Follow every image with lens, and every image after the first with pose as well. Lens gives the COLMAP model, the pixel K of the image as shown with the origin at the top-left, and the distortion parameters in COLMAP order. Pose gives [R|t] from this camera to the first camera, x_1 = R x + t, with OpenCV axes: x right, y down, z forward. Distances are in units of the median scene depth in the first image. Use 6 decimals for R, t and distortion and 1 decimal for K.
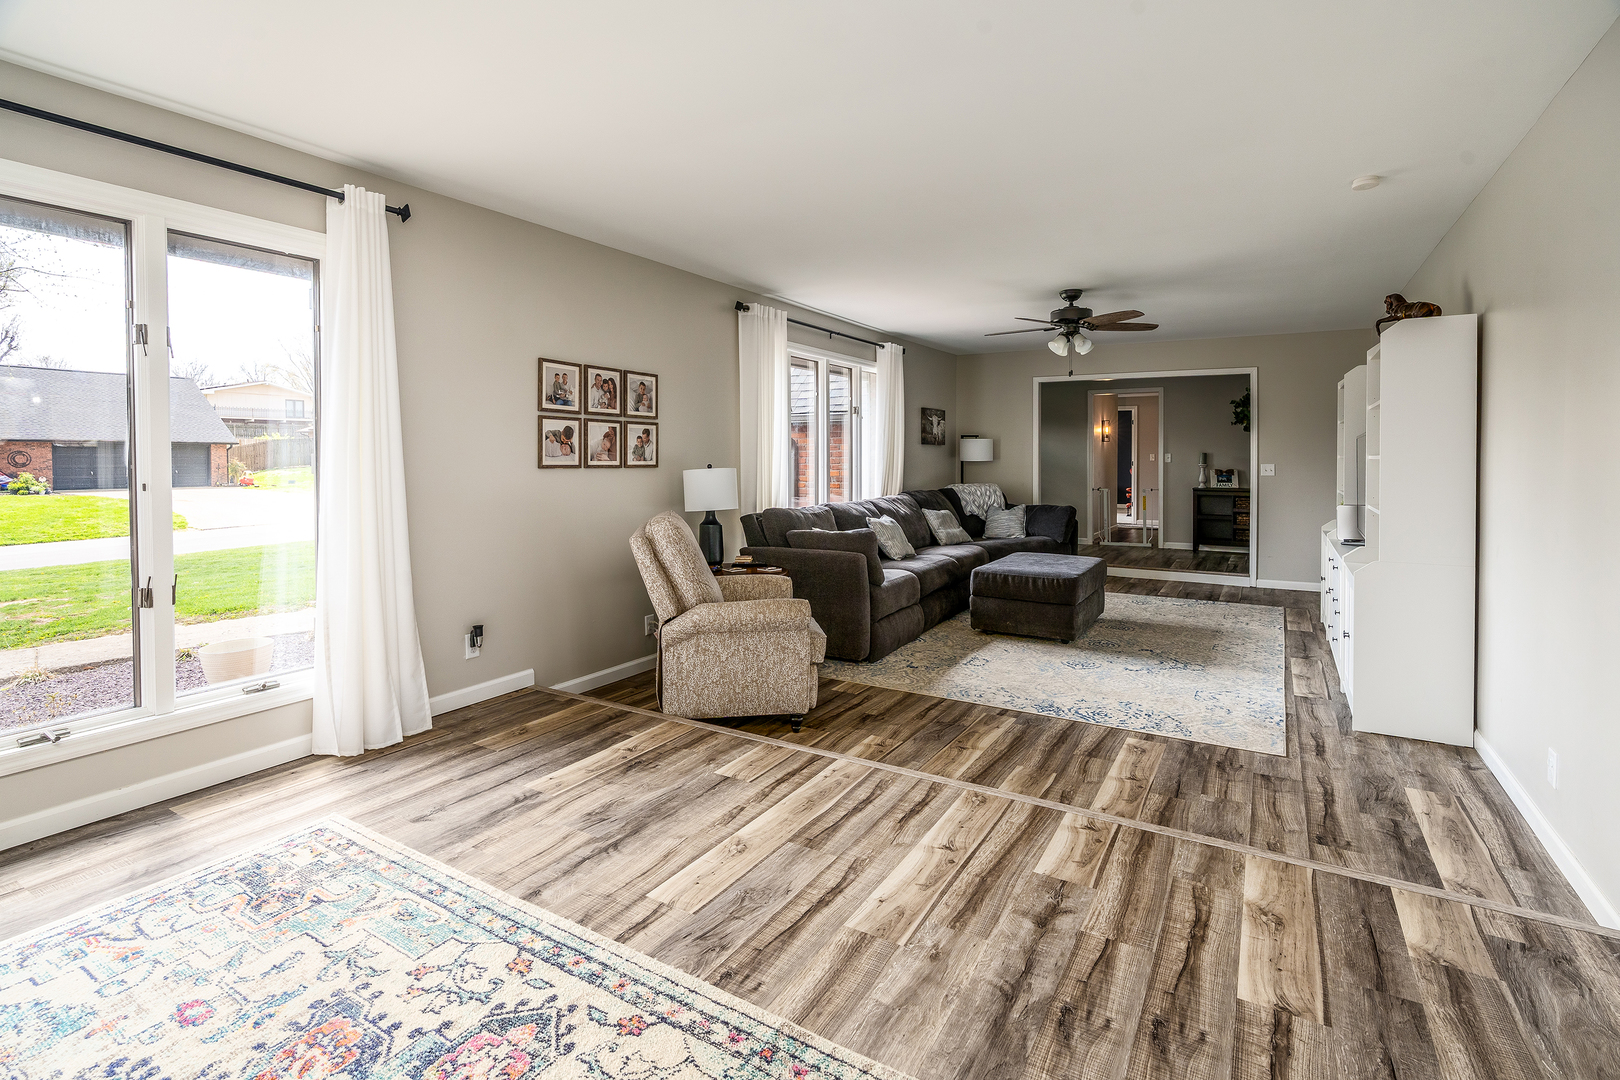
lens RADIAL K [[791.1, 0, 812.1], [0, 791.1, 469.8], [0, 0, 1]] dist [-0.006495, 0.000224]
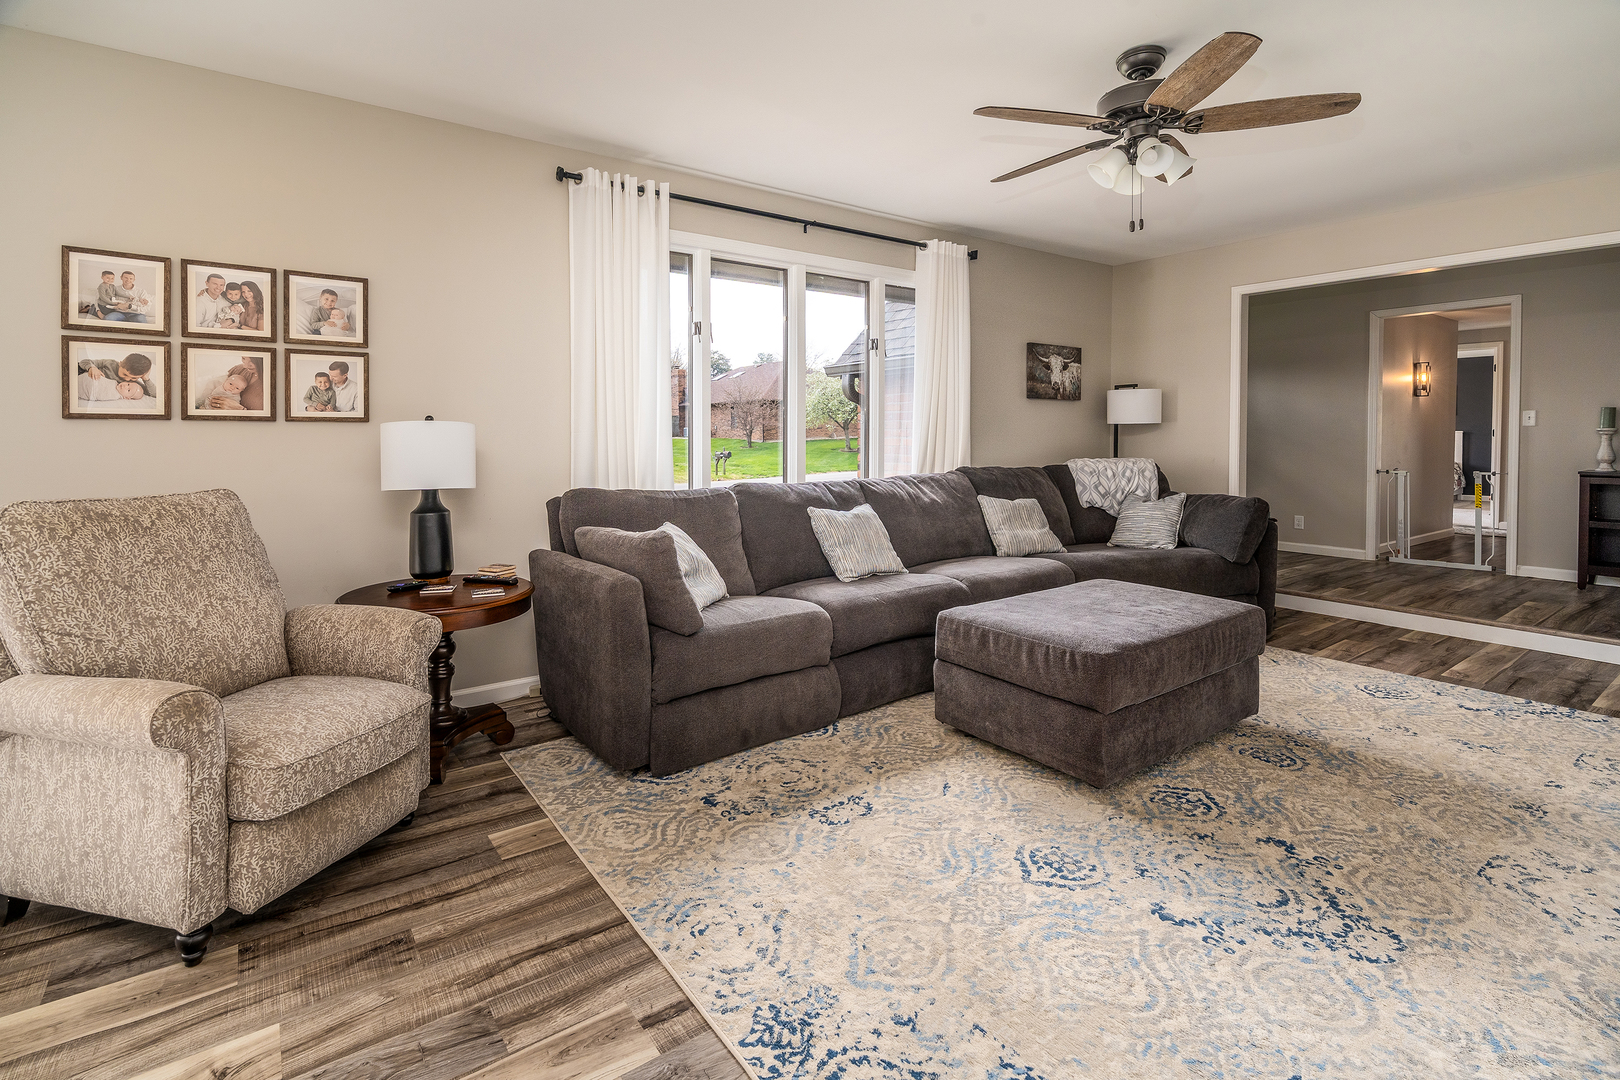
lens RADIAL K [[767.6, 0, 806.2], [0, 767.6, 455.9], [0, 0, 1]] dist [-0.008119, 0.001059]
pose [[0.915615, 0.006988, -0.401996, 0.351767], [-0.003246, 0.999945, 0.009989, 0.015733], [0.402044, -0.007841, 0.915587, 0.518237]]
